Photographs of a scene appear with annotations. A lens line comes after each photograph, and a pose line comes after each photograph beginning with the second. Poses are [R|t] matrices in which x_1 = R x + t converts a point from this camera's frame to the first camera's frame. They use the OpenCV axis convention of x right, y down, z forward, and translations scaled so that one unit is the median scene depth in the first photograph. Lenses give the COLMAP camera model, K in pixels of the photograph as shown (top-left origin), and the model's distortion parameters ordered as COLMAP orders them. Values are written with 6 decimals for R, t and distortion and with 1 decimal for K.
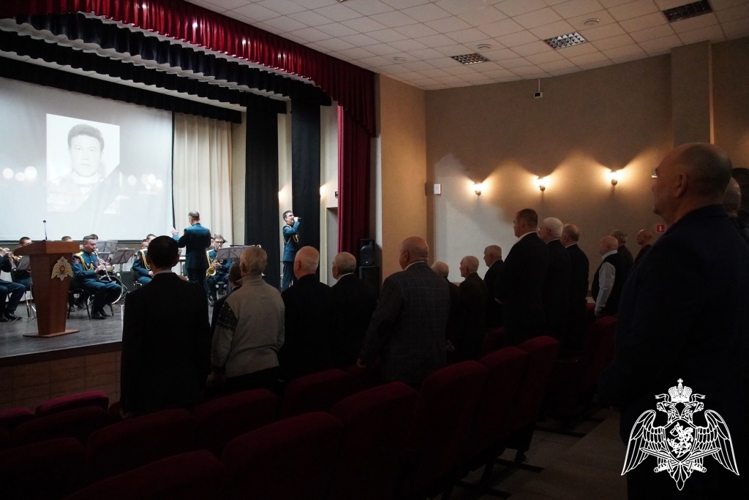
lens RADIAL K [[559.1, 0, 374.5], [0, 559.1, 250.0], [0, 0, 1]] dist [-0.024169, 0.000970]
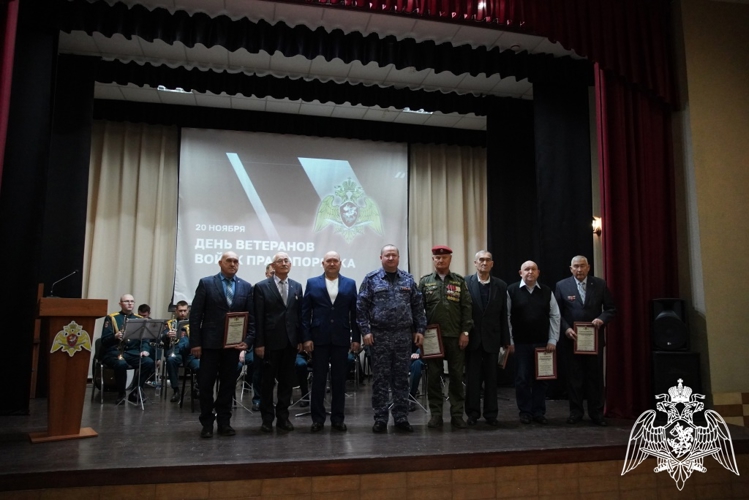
lens RADIAL K [[559.1, 0, 374.5], [0, 559.1, 250.0], [0, 0, 1]] dist [-0.024169, 0.000970]
pose [[0.780999, -0.070479, -0.620543, 0.094624], [-0.011434, 0.991832, -0.127039, 0.004683], [0.624428, 0.106313, 0.773813, 0.414394]]
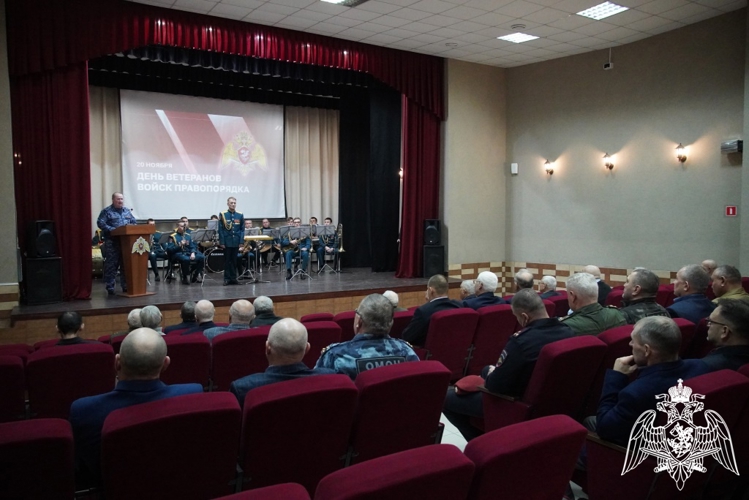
lens RADIAL K [[559.1, 0, 374.5], [0, 559.1, 250.0], [0, 0, 1]] dist [-0.024169, 0.000970]
pose [[0.934945, 0.025408, -0.353881, 0.252671], [-0.005606, 0.998366, 0.056871, -0.020513], [0.354748, -0.051187, 0.933560, -0.021811]]
